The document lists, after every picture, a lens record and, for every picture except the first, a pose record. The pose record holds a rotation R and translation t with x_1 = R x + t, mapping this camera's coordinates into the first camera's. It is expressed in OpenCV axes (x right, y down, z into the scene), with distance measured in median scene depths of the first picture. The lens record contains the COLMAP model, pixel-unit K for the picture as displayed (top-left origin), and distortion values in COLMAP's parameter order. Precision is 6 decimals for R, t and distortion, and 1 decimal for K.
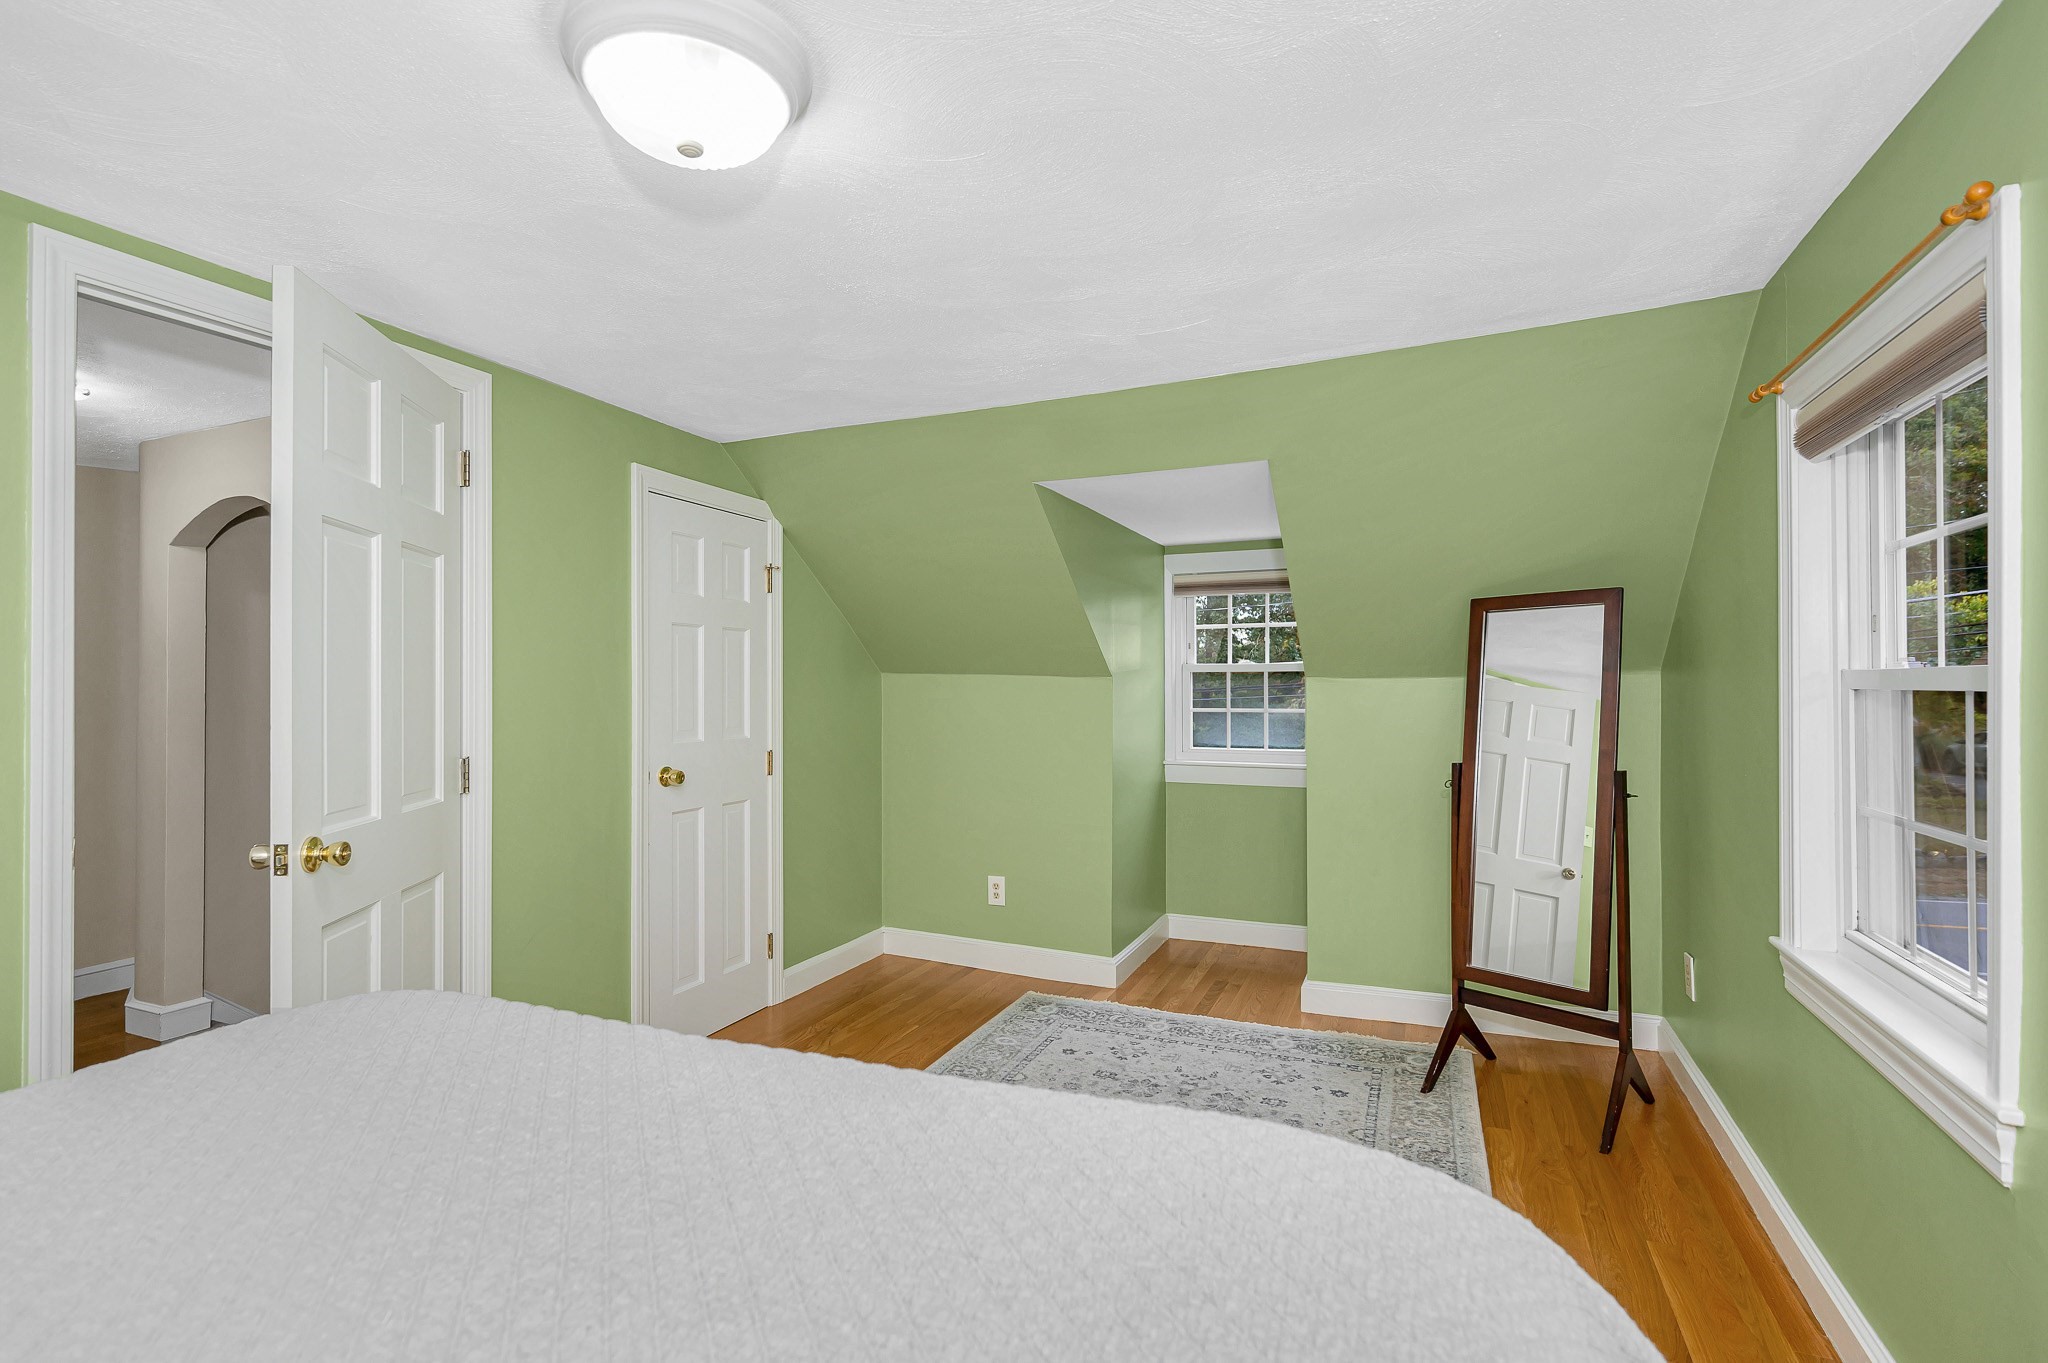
lens RADIAL K [[963.1, 0, 1024.0], [0, 963.1, 681.5], [0, 0, 1]] dist [0.000053, -0.000010]
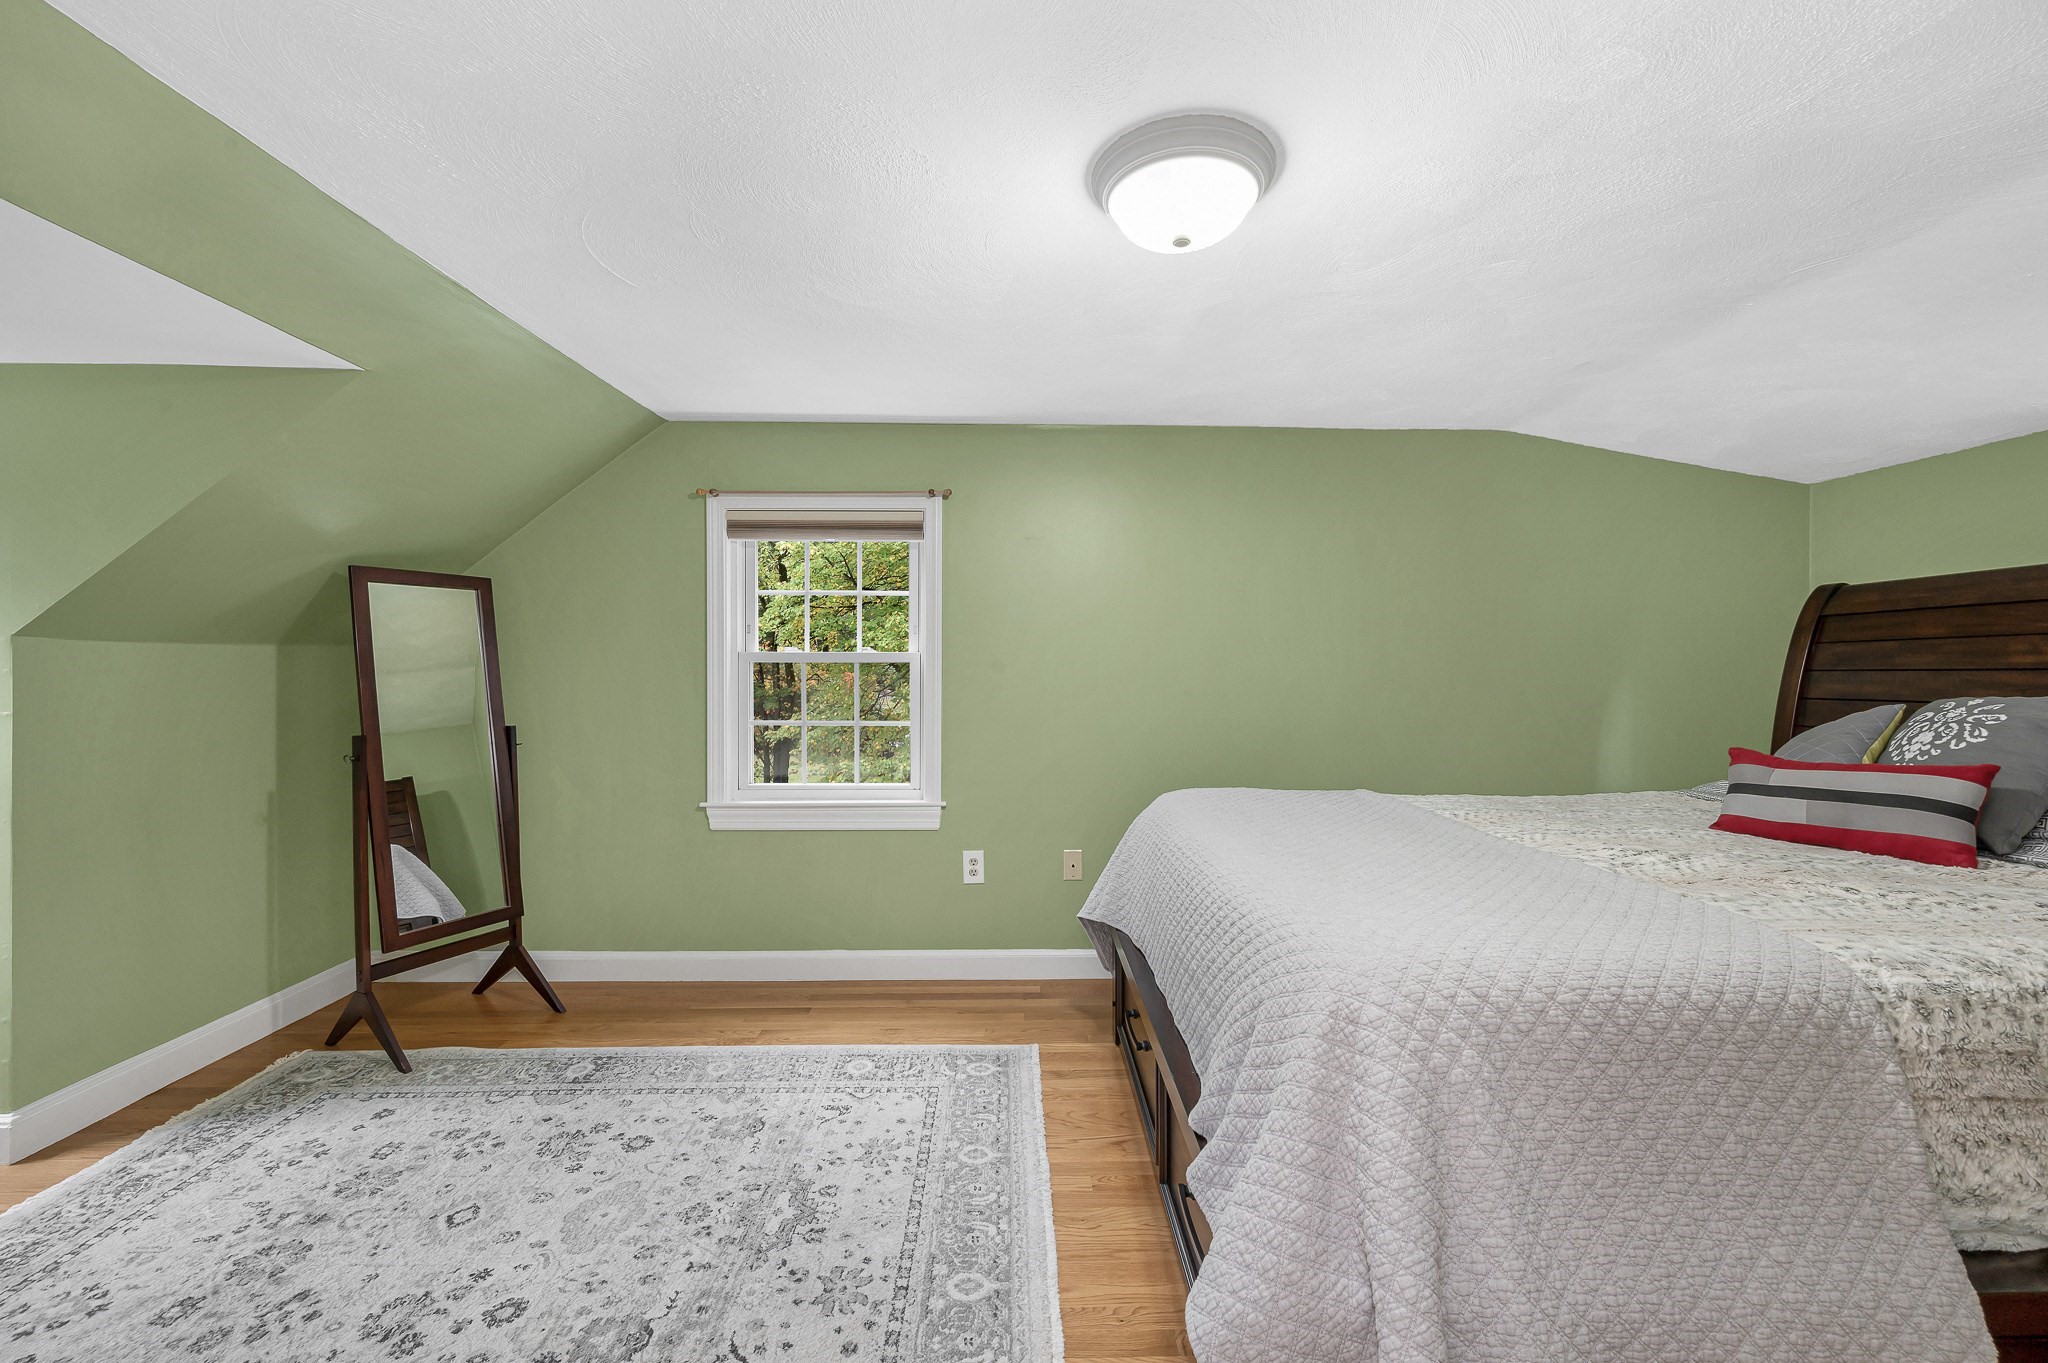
lens RADIAL K [[842.9, 0, 1021.5], [0, 842.9, 685.3], [0, 0, 1]] dist [-0.000250, -0.000122]
pose [[-0.414365, -0.004200, 0.910101, -0.581862], [-0.001851, 0.999991, 0.003772, 0.030304], [-0.910109, -0.000122, -0.414369, 0.748014]]
